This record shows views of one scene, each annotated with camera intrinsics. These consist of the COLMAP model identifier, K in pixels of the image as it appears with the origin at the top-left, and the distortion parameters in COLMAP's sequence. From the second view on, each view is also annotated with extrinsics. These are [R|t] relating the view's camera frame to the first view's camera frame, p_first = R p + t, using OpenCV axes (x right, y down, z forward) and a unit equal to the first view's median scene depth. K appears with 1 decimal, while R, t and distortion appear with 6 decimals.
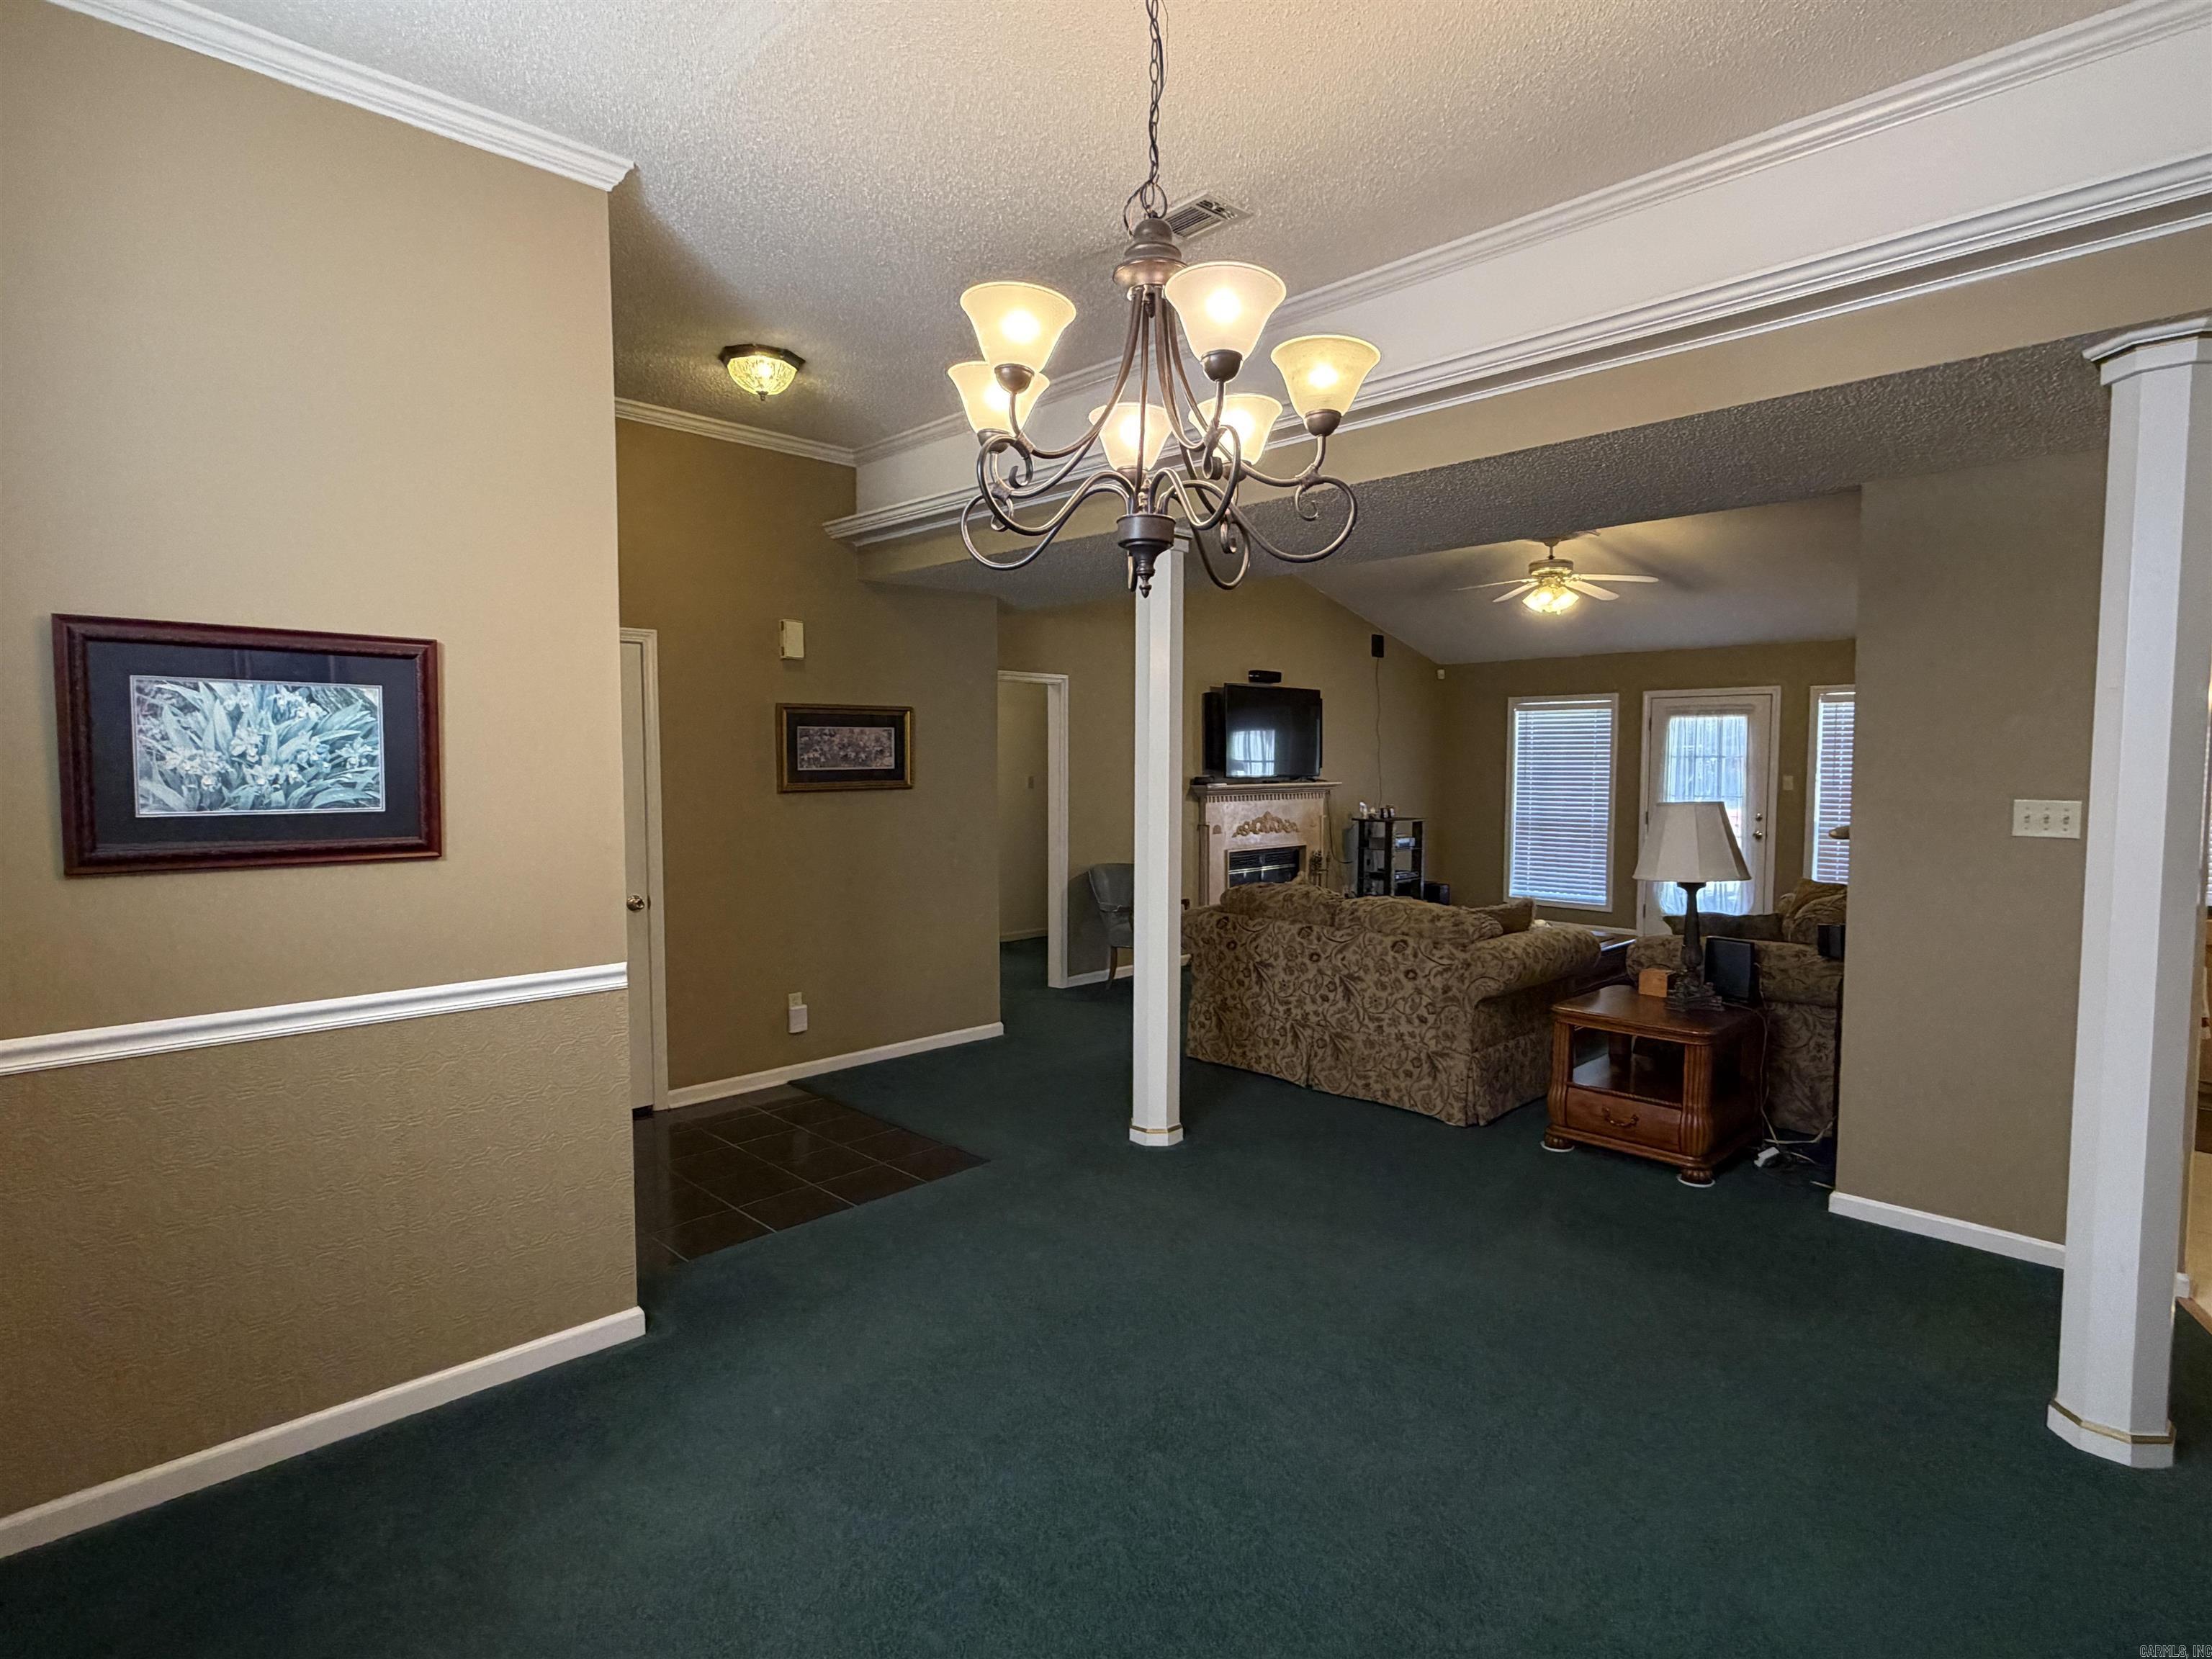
lens RADIAL K [[1145.5, 0, 1105.2], [0, 1145.5, 823.3], [0, 0, 1]] dist [0.003205, 0.000173]
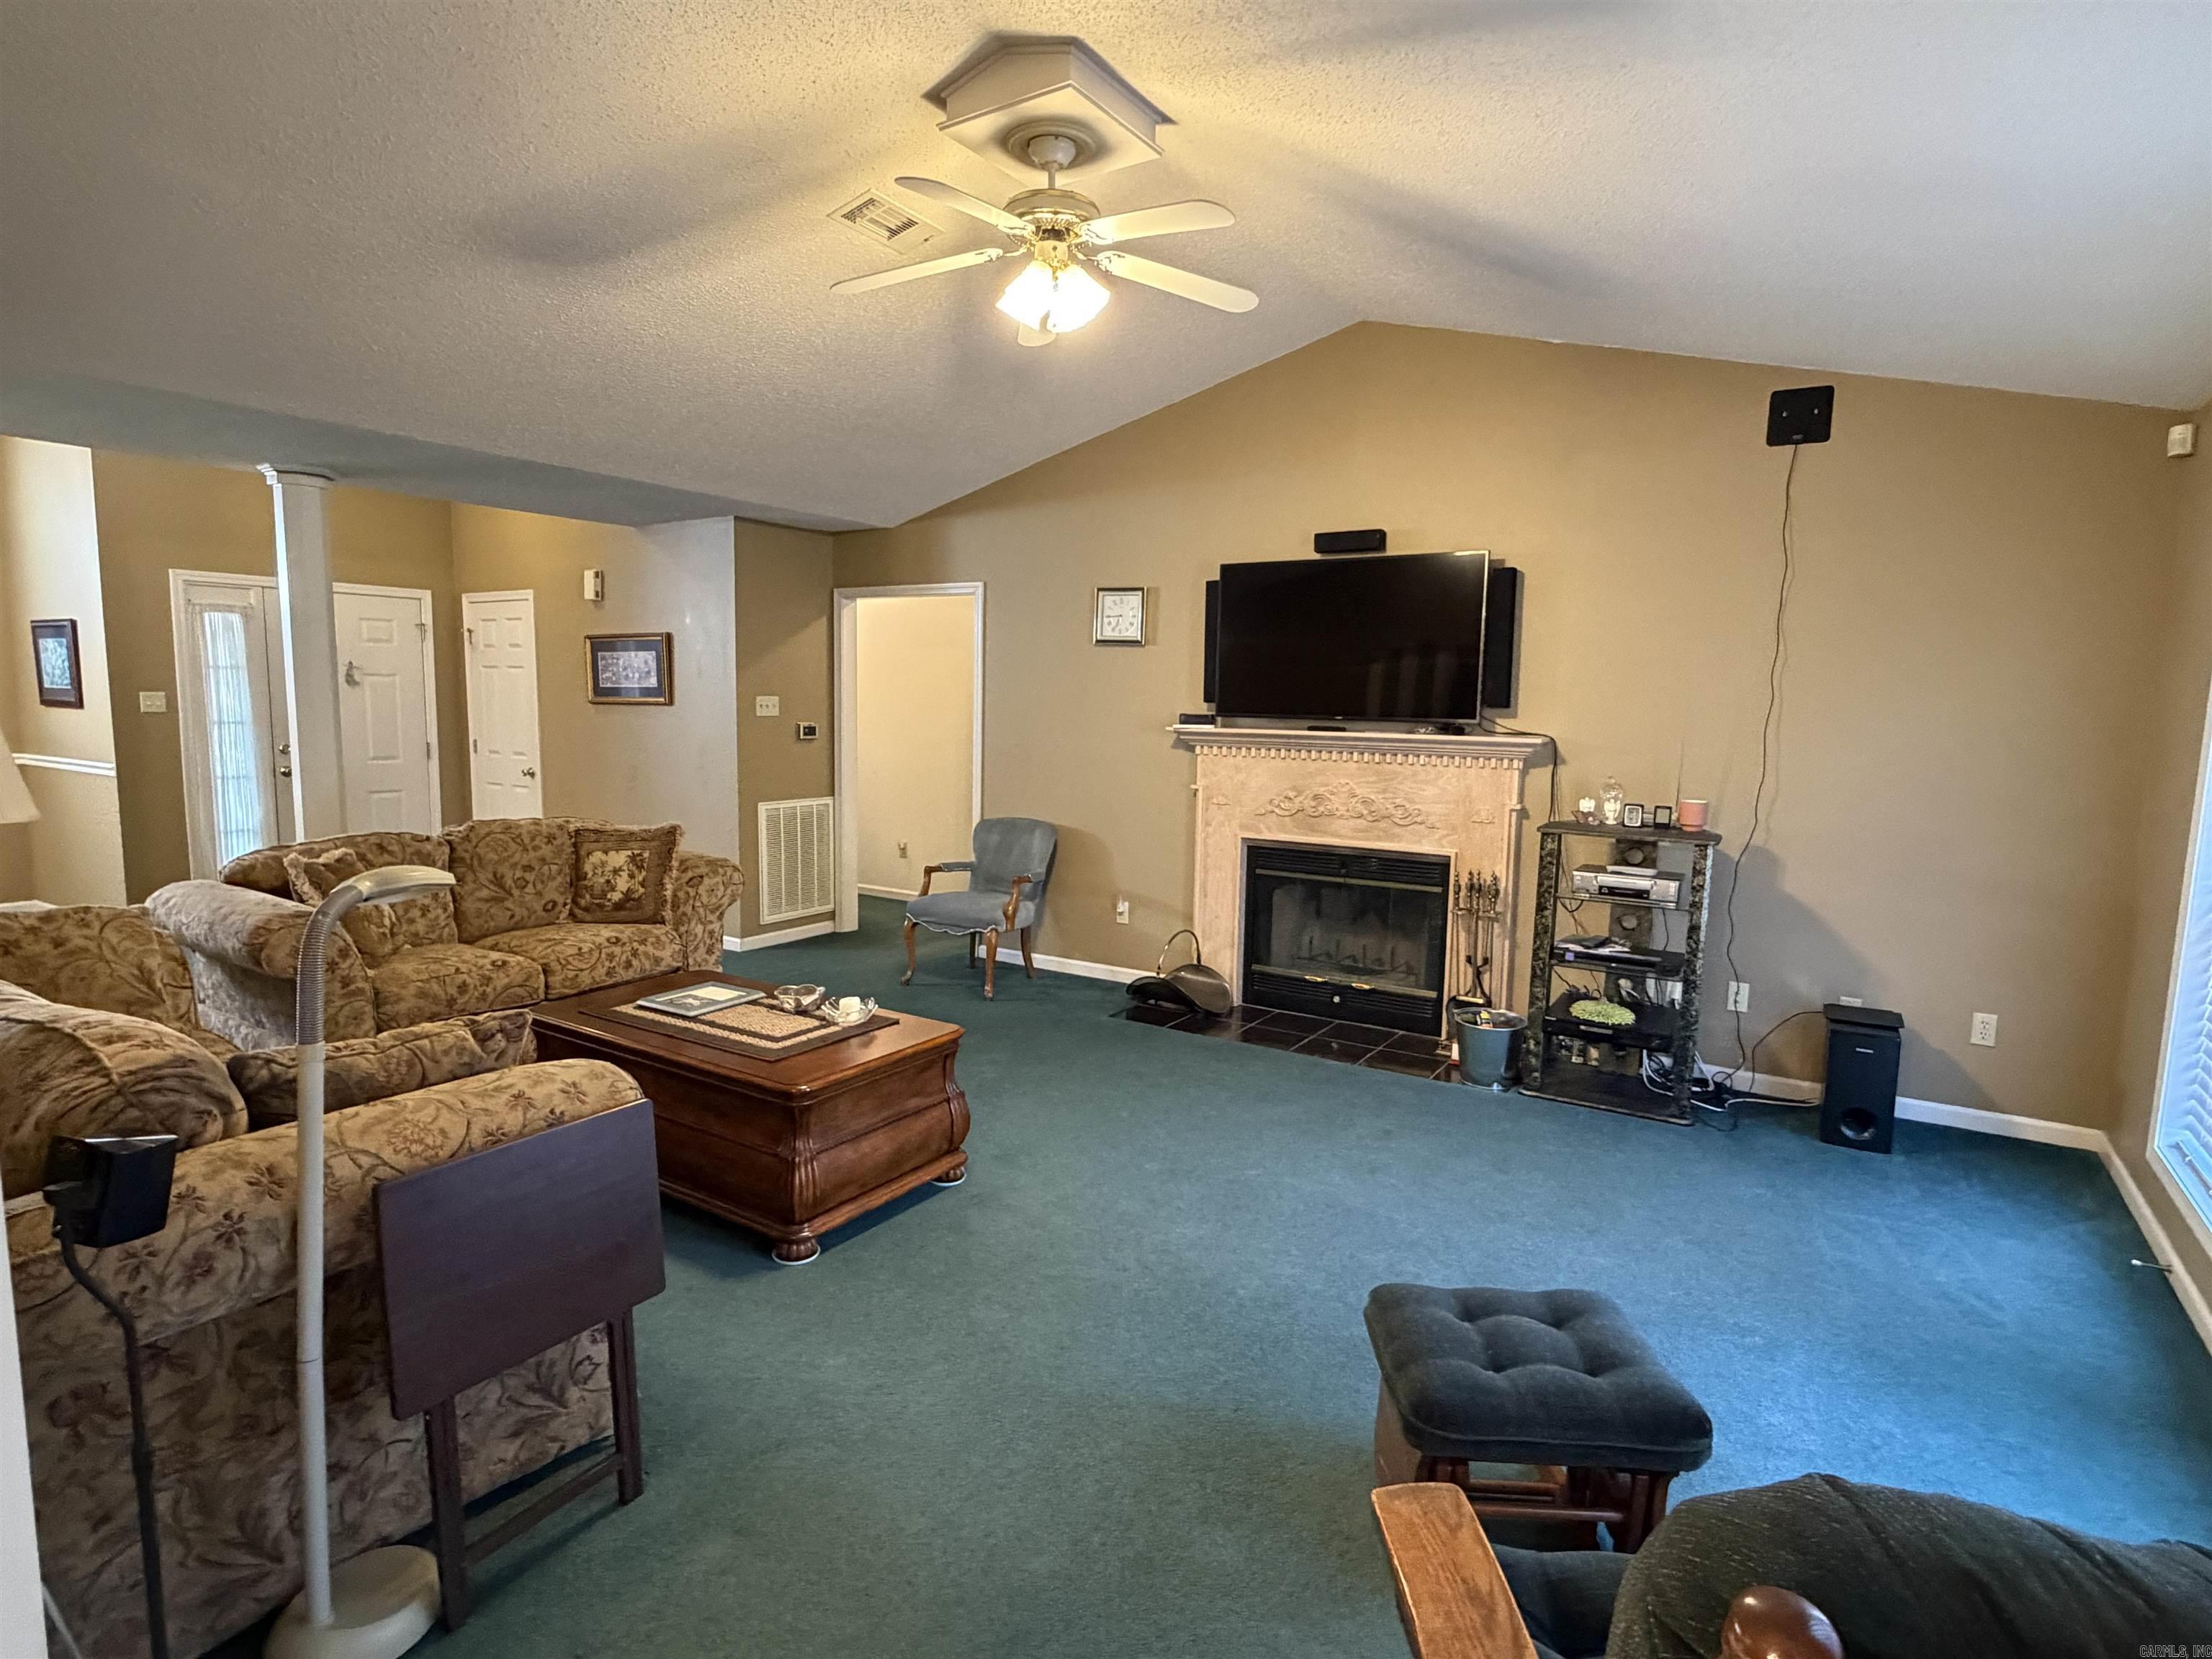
lens RADIAL K [[1145.5, 0, 1089.2], [0, 1145.5, 826.3], [0, 0, 1]] dist [0.003205, 0.000173]
pose [[0.213765, 0.117777, -0.969759, 1.052285], [-0.071047, 0.991951, 0.104811, -0.060756], [0.974298, 0.046494, 0.220412, 1.182203]]
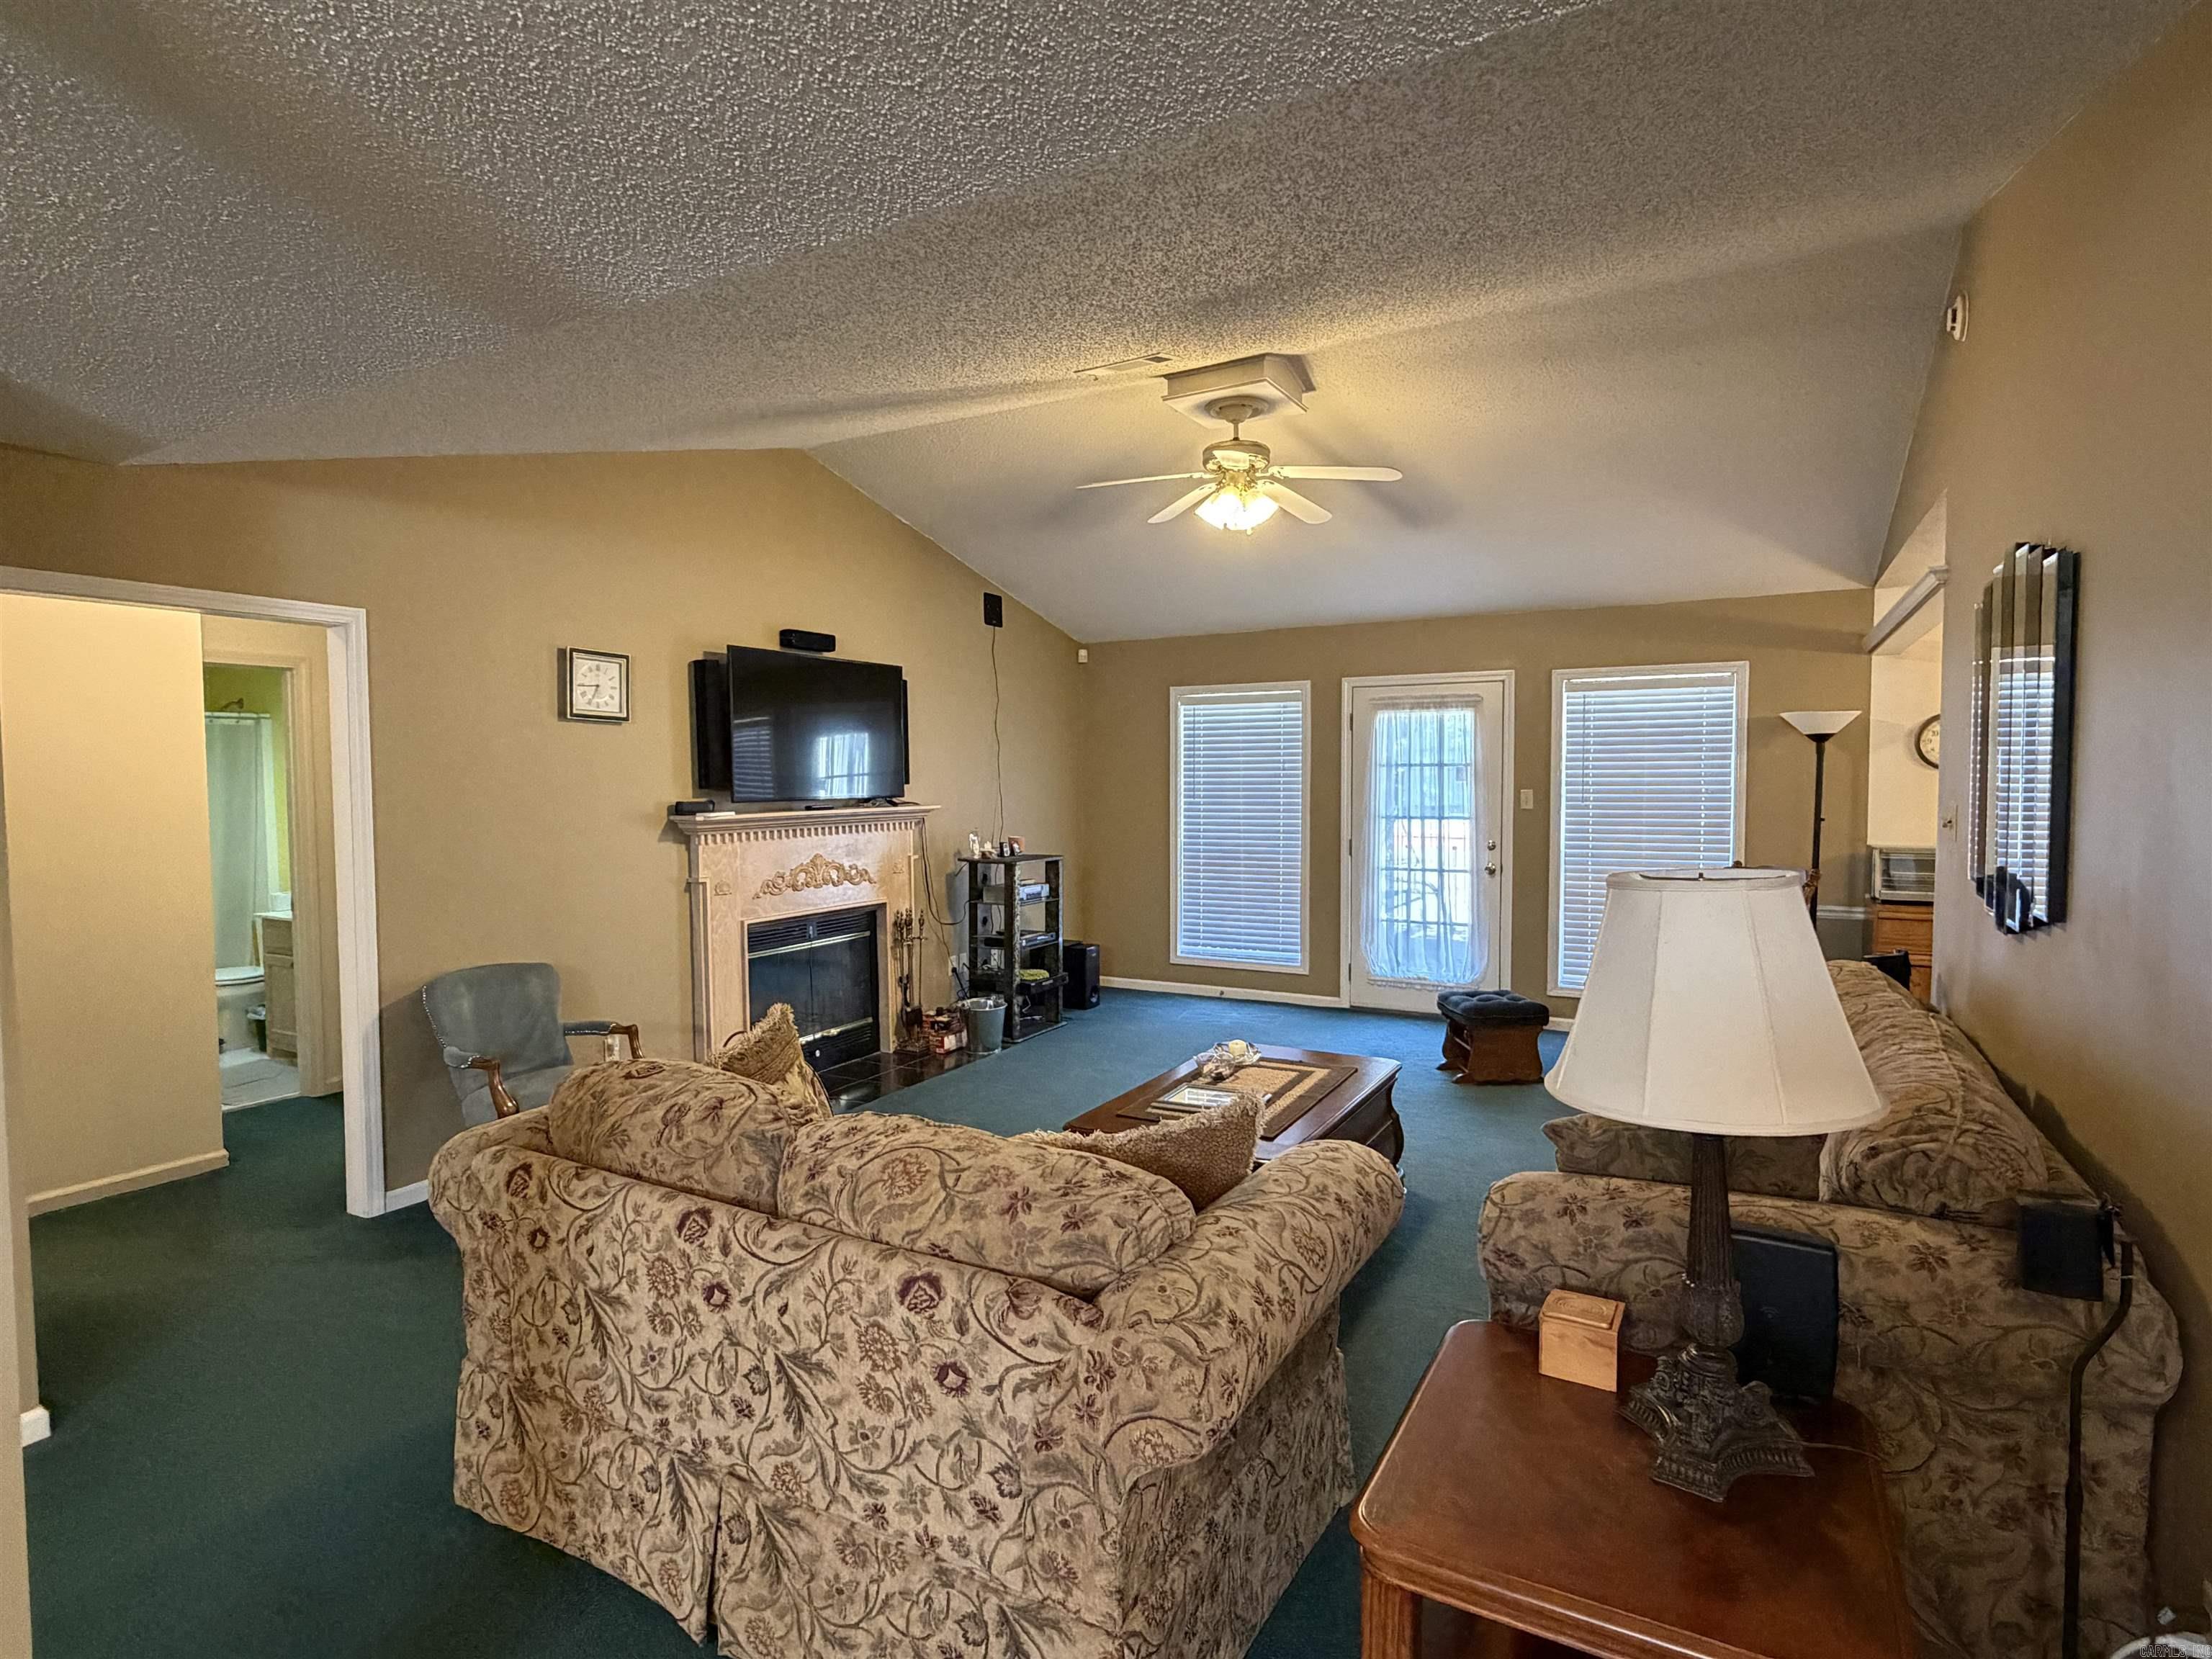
lens RADIAL K [[1145.5, 0, 1096.6], [0, 1145.5, 830.5], [0, 0, 1]] dist [0.003205, 0.000173]
pose [[0.961143, -0.020622, 0.275280, 0.182700], [0.022880, 0.999726, -0.004992, -0.026214], [-0.275102, 0.011097, 0.961351, 0.549355]]
